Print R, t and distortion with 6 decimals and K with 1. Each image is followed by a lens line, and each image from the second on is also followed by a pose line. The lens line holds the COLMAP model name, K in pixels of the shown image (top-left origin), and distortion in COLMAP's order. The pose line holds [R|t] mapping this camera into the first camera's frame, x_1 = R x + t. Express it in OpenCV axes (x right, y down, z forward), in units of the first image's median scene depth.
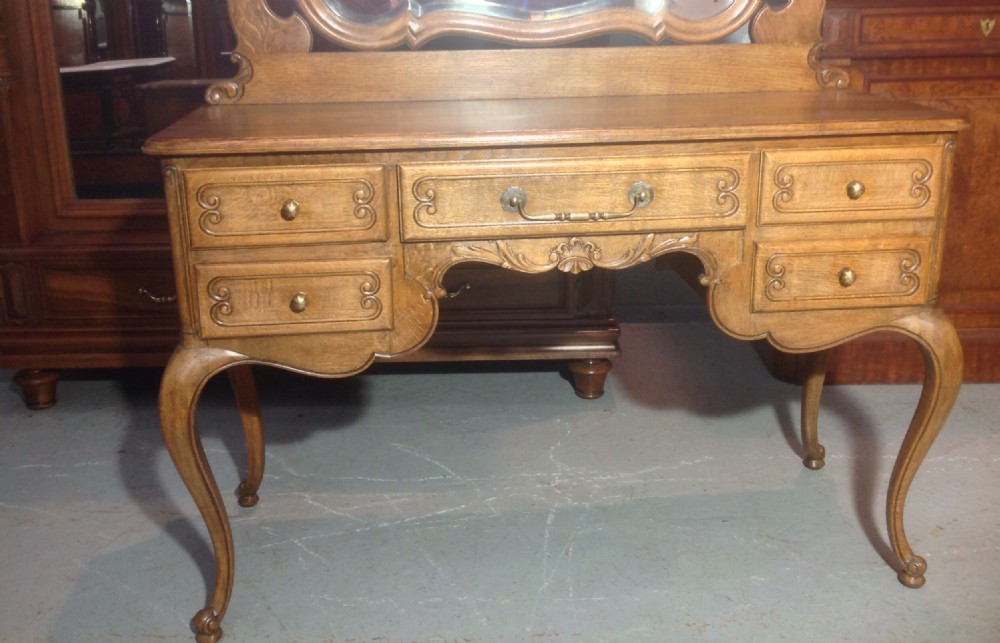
lens RADIAL K [[983.7, 0, 516.9], [0, 983.7, 256.3], [0, 0, 1]] dist [0.057769, 0.000000]
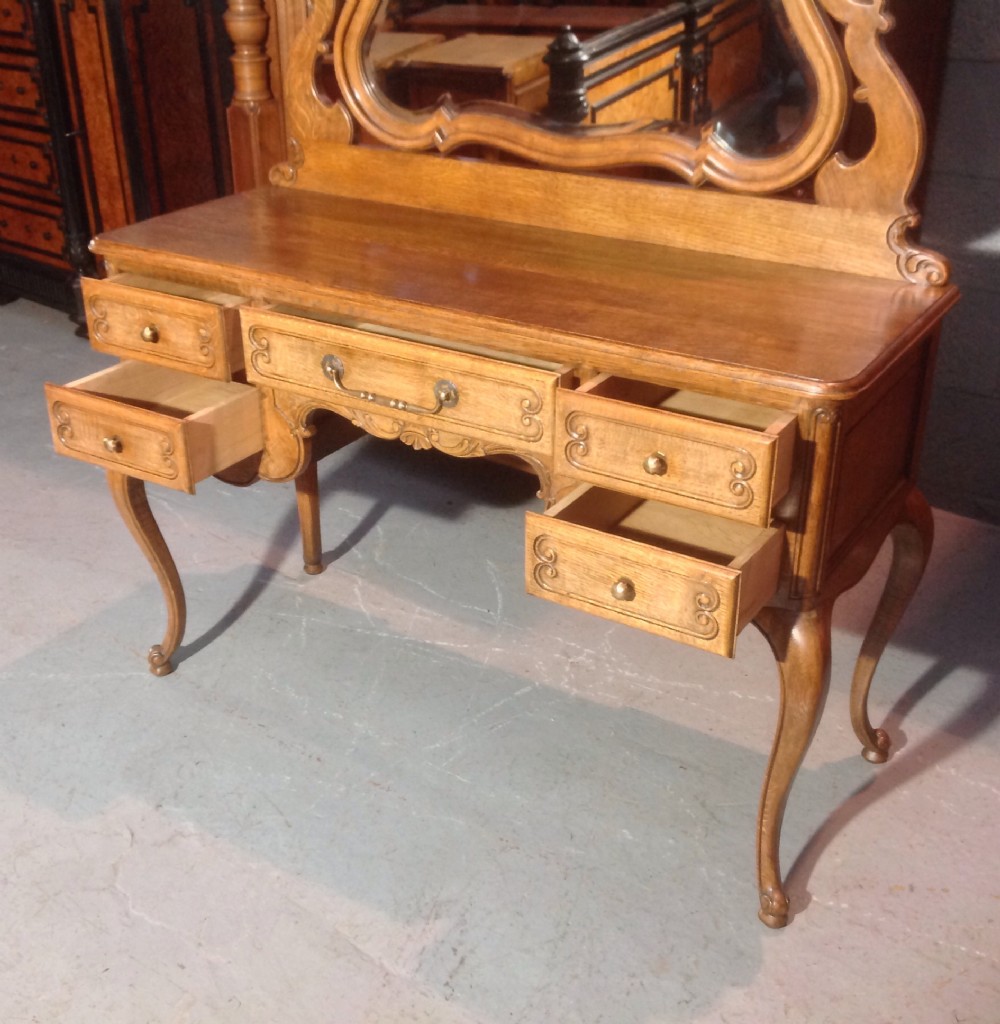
lens RADIAL K [[1298.7, 0, 501.5], [0, 1298.7, 510.9], [0, 0, 1]] dist [0.068260, 0.000000]
pose [[0.782980, 0.287752, -0.551490, 0.798540], [-0.168780, 0.951589, 0.256888, -0.250528], [0.598712, -0.108058, 0.793642, 0.062501]]
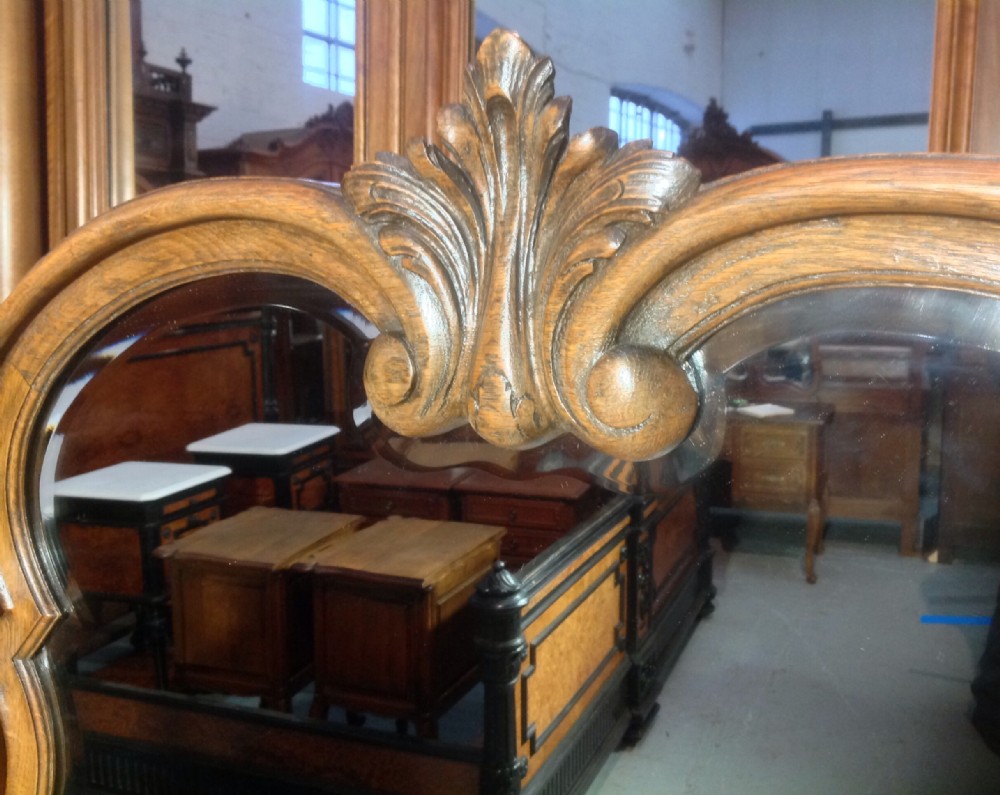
lens RADIAL K [[1038.4, 0, 524.3], [0, 1038.4, 432.6], [0, 0, 1]] dist [0.070278, 0.000000]
pose [[0.823267, 0.114096, -0.556069, 0.182361], [-0.183361, 0.980530, -0.070280, -0.569819], [0.537224, 0.159821, 0.828159, 0.846327]]
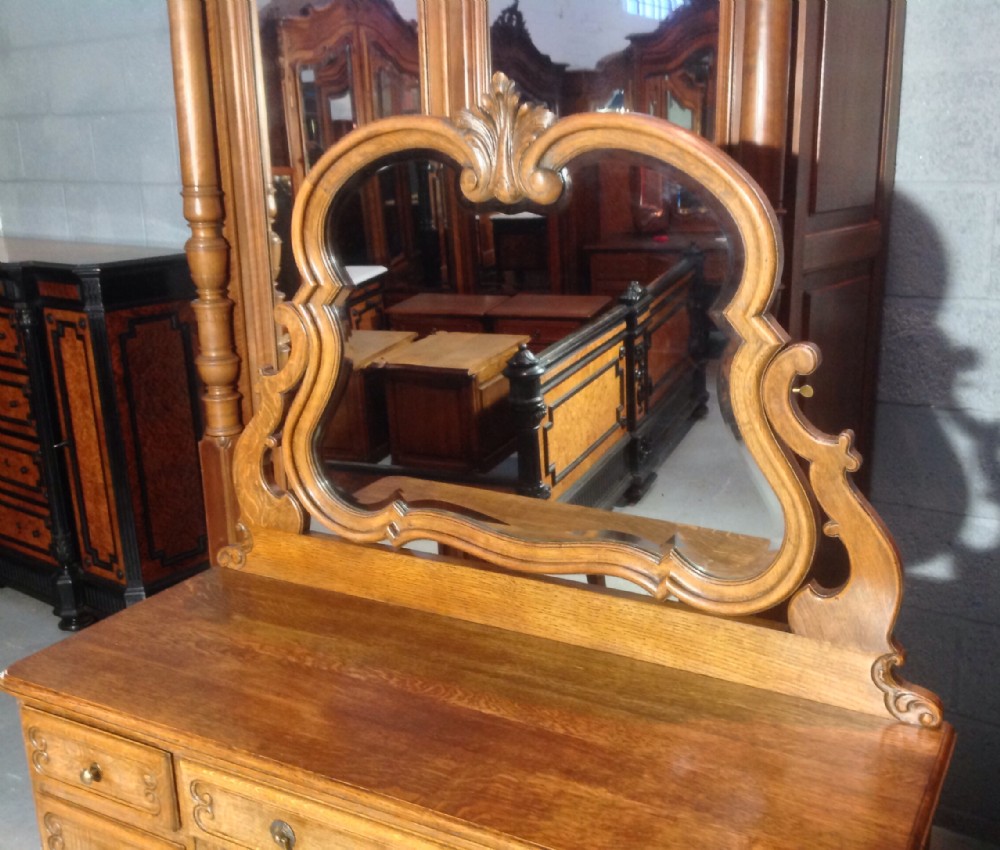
lens RADIAL K [[1078.8, 0, 564.8], [0, 1078.8, 432.3], [0, 0, 1]] dist [0.070706, 0.000000]
pose [[0.831132, 0.152855, -0.534654, 0.593706], [-0.145664, 0.987751, 0.055954, -0.448601], [0.536657, 0.031375, 0.843217, 0.322352]]
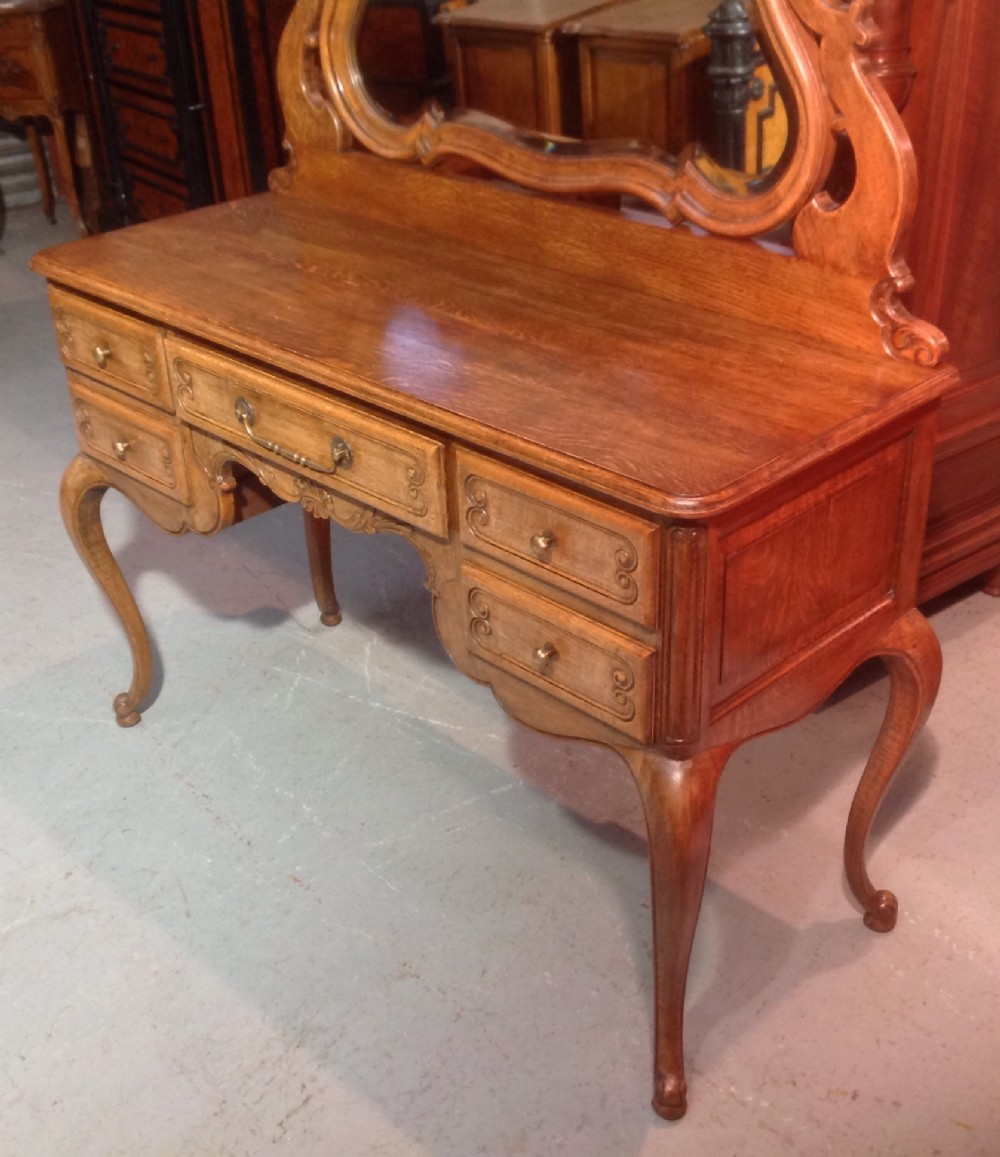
lens RADIAL K [[1469.0, 0, 517.6], [0, 1469.0, 580.8], [0, 0, 1]] dist [0.082364, 0.000000]
pose [[0.624280, 0.374827, -0.685404, 0.996114], [-0.182950, 0.923122, 0.338193, -0.368481], [0.759476, -0.085733, 0.644861, 0.325861]]
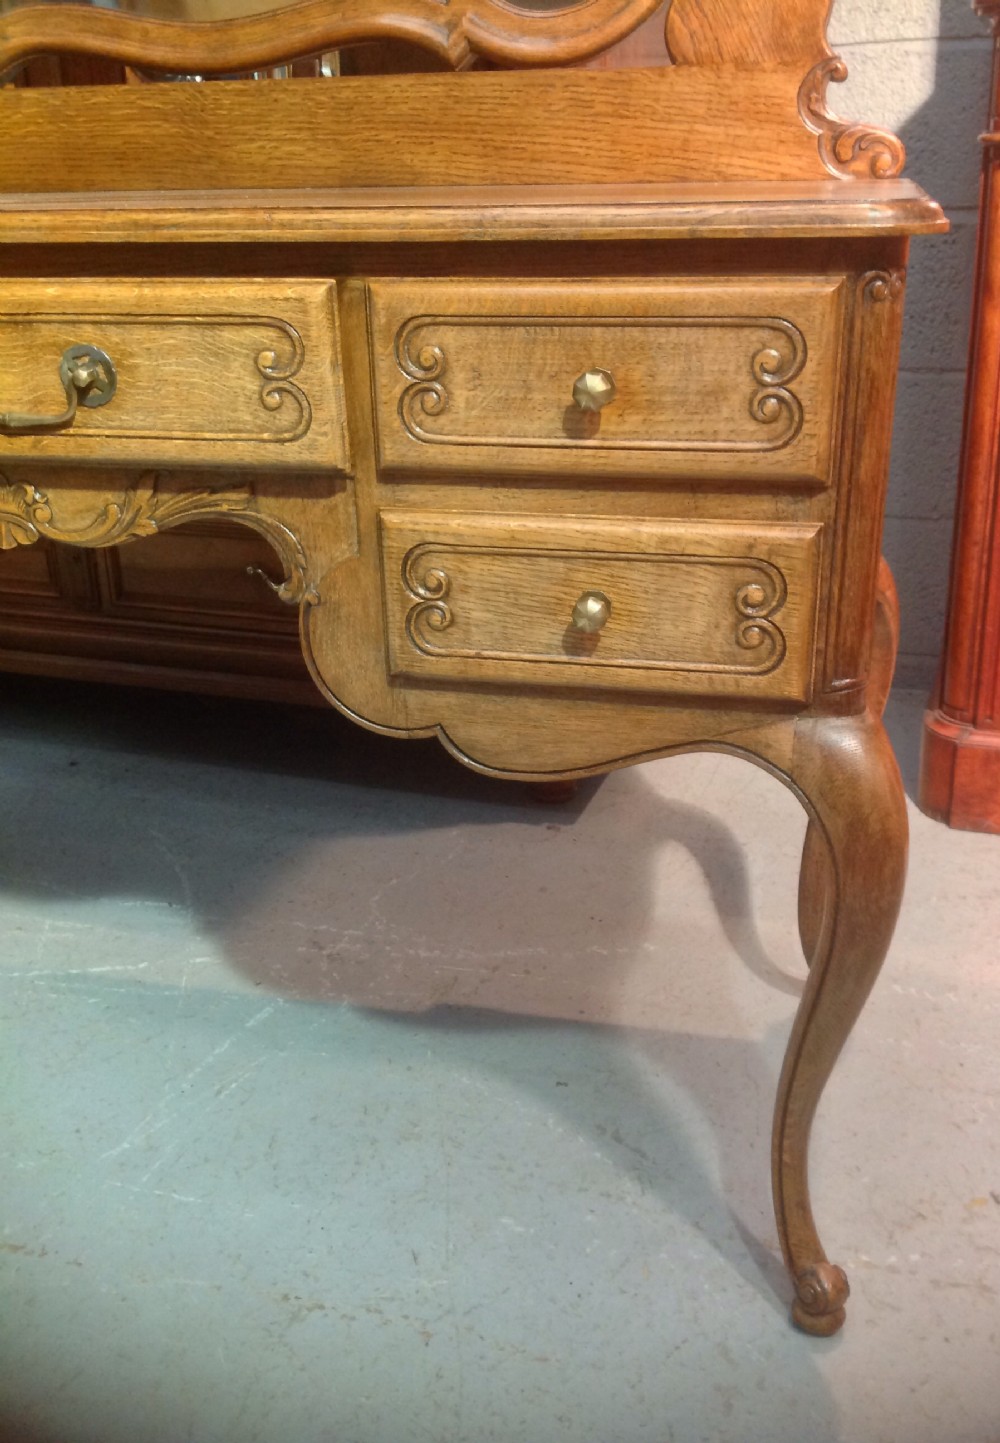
lens RADIAL K [[1380.2, 0, 541.7], [0, 1380.2, 711.8], [0, 0, 1]] dist [0.024890, 0.000000]
pose [[0.945843, 0.116238, -0.303101, 0.486479], [-0.077370, 0.987508, 0.137268, -0.015619], [0.315270, -0.106383, 0.943020, 0.451566]]
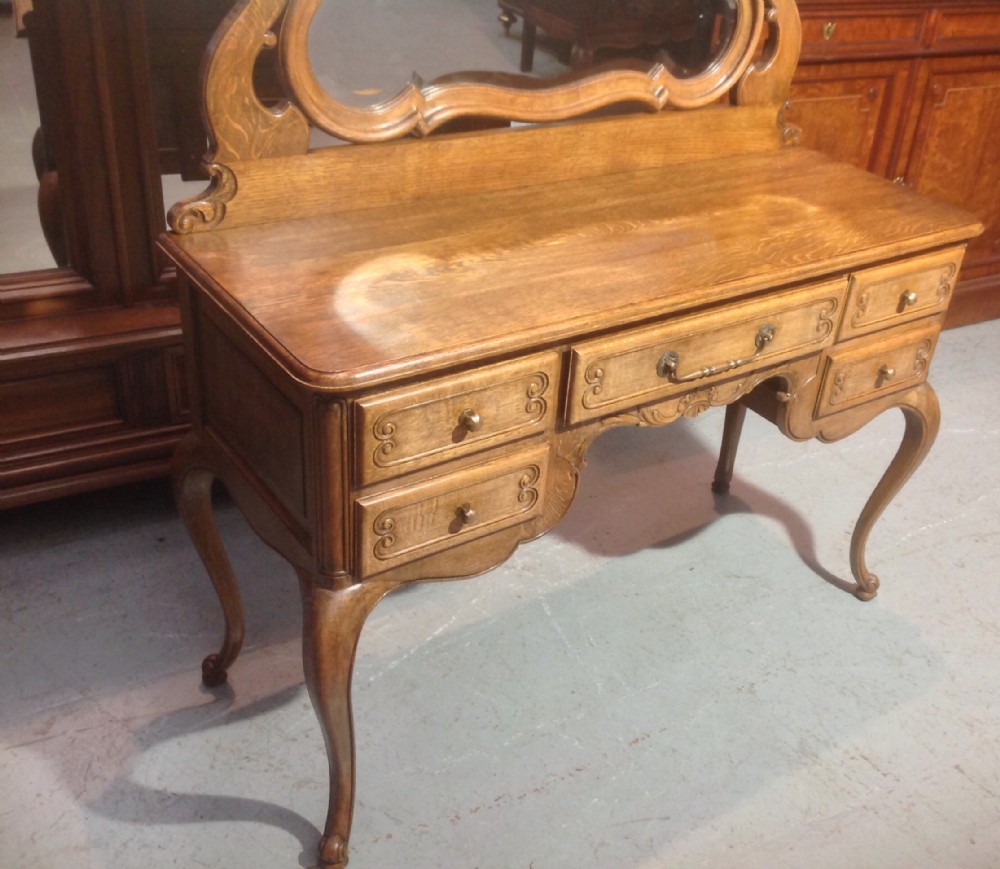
lens RADIAL K [[1118.7, 0, 585.4], [0, 1118.7, 431.0], [0, 0, 1]] dist [0.071698, 0.000000]
pose [[0.850540, -0.178898, 0.494547, -0.566773], [0.024646, 0.952890, 0.302312, -0.298396], [-0.525332, -0.244940, 0.814880, 0.149109]]
